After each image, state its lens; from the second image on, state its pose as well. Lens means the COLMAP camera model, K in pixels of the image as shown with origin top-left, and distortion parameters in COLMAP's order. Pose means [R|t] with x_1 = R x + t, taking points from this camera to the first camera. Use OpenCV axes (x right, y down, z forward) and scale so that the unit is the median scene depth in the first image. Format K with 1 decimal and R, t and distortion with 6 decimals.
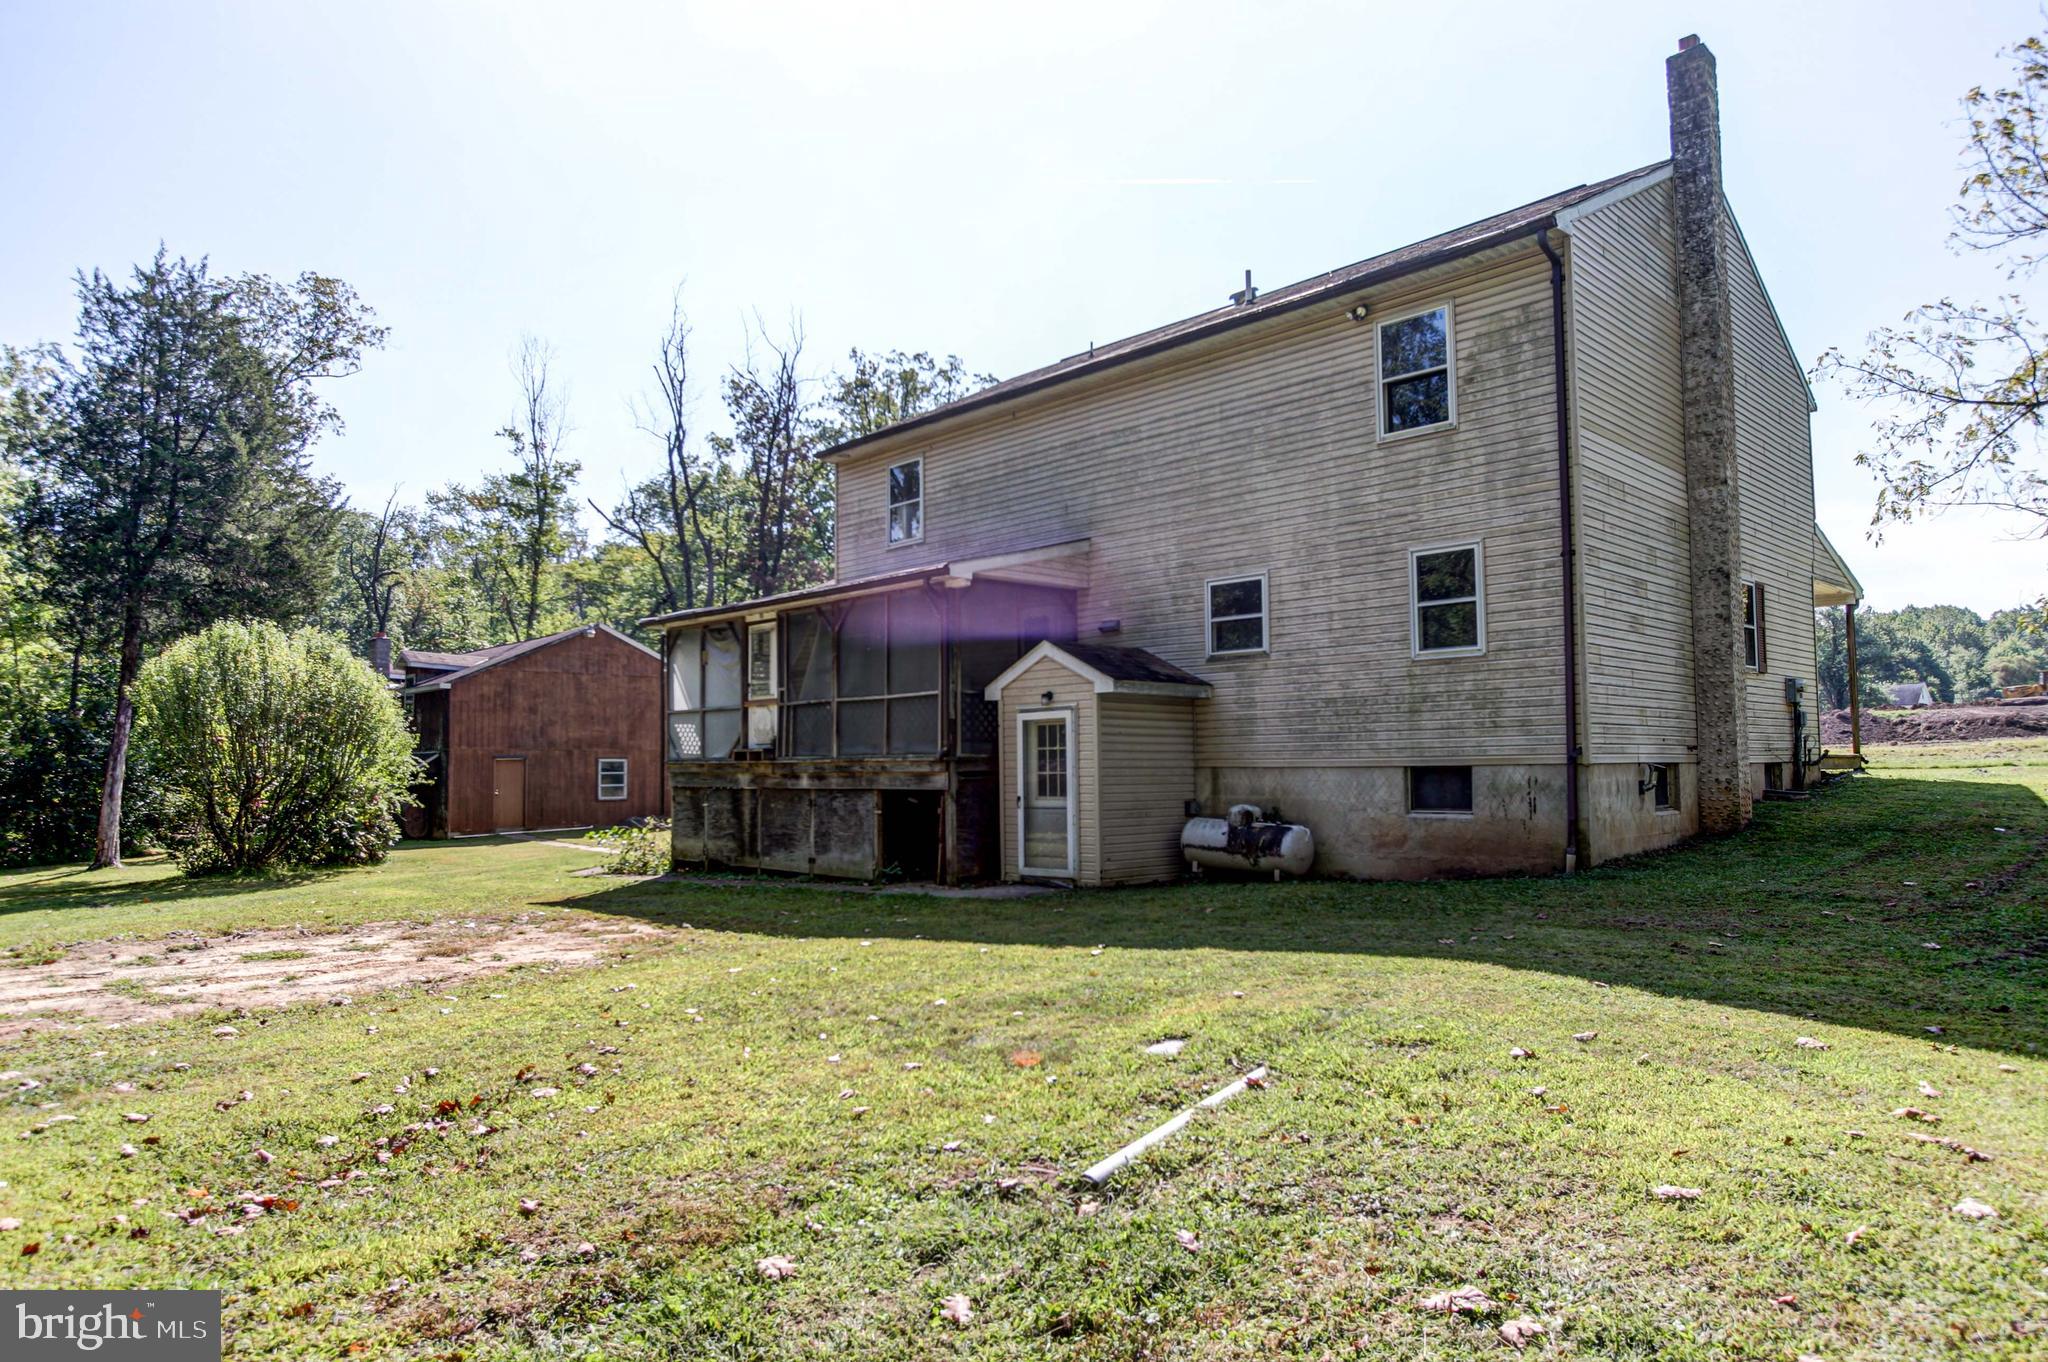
lens RADIAL K [[1239.0, 0, 1018.9], [0, 1239.0, 711.8], [0, 0, 1]] dist [-0.006947, 0.000531]
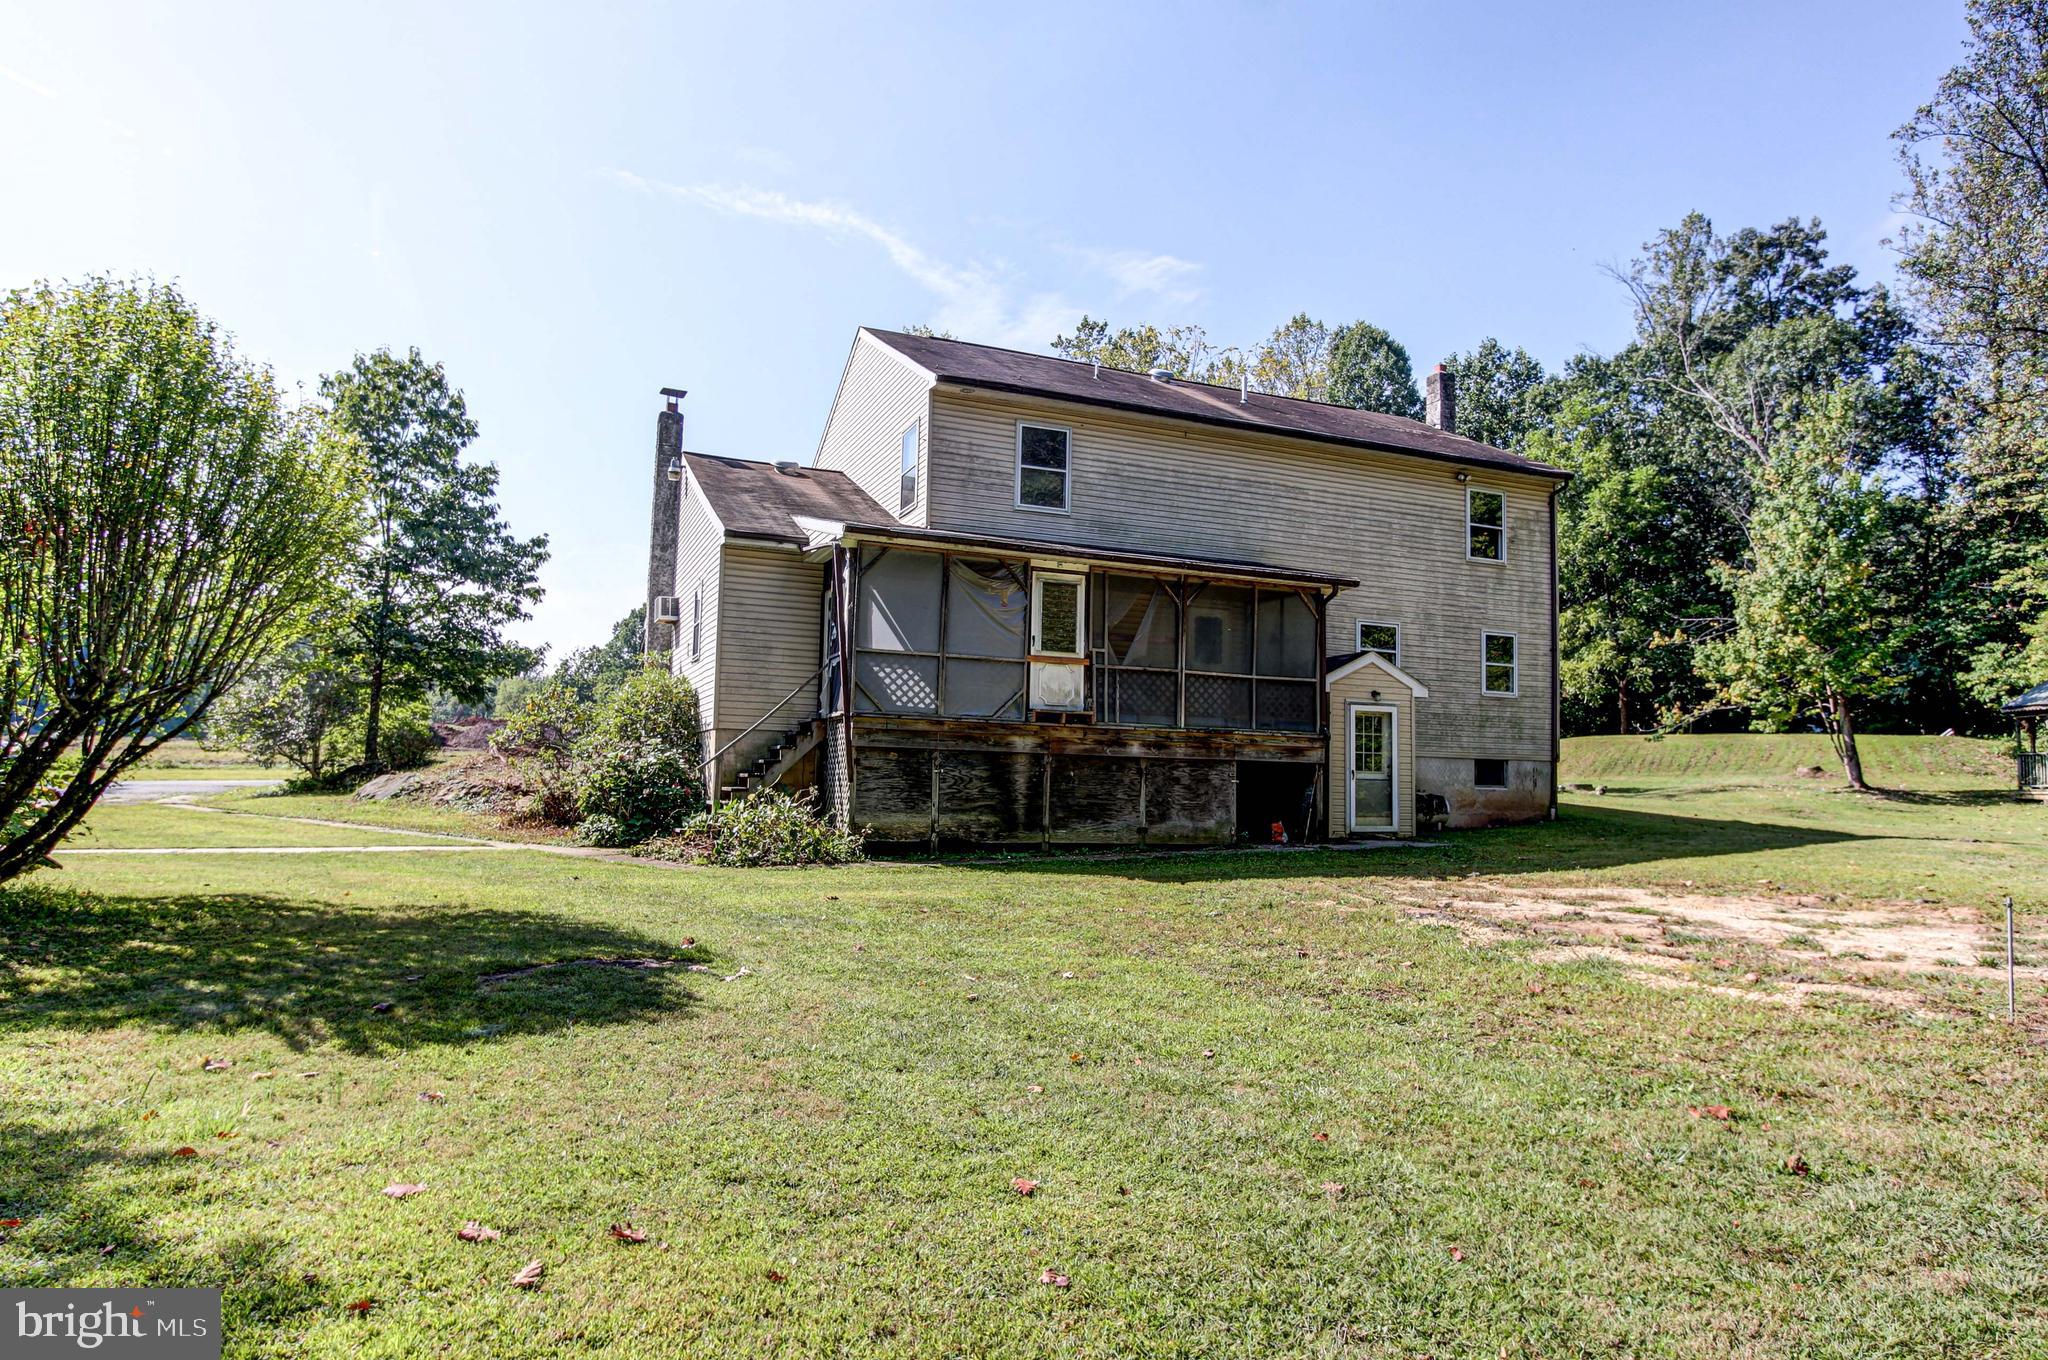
lens RADIAL K [[1259.3, 0, 1025.4], [0, 1259.3, 694.5], [0, 0, 1]] dist [-0.002384, 0.000247]
pose [[0.358449, 0.086827, 0.929503, -1.362696], [-0.068381, 0.995433, -0.066616, 0.103045], [-0.931042, -0.039682, 0.362749, 0.878151]]
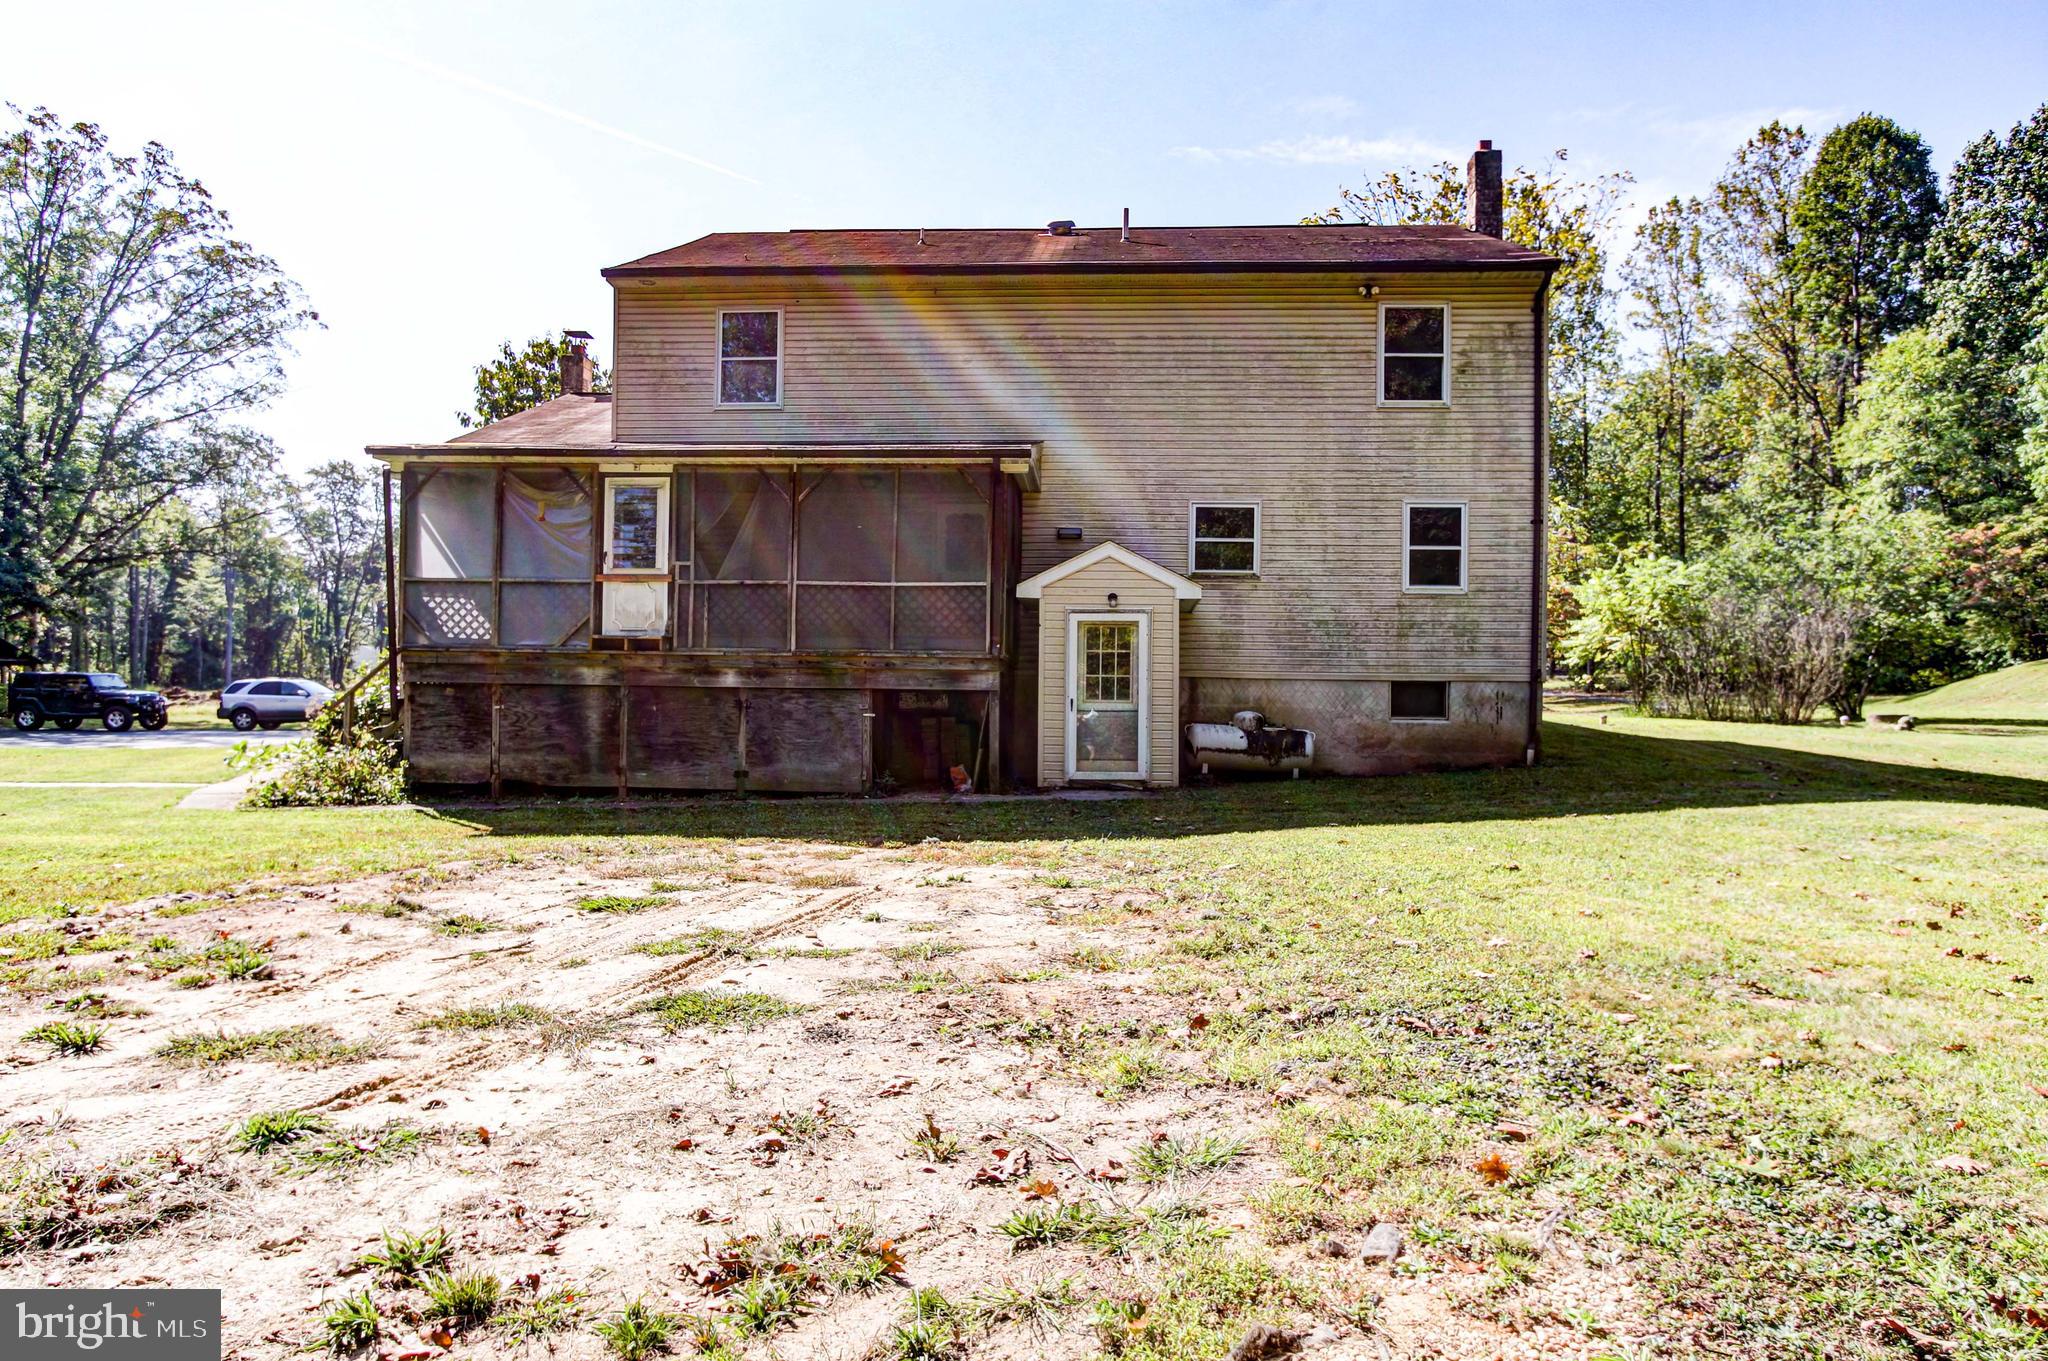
lens RADIAL K [[1239.0, 0, 1018.9], [0, 1239.0, 711.3], [0, 0, 1]] dist [-0.006947, 0.000531]
pose [[0.742509, 0.023110, 0.669437, -0.702656], [-0.051855, 0.998389, 0.023049, 0.059610], [-0.667825, -0.051828, 0.742511, 0.318523]]
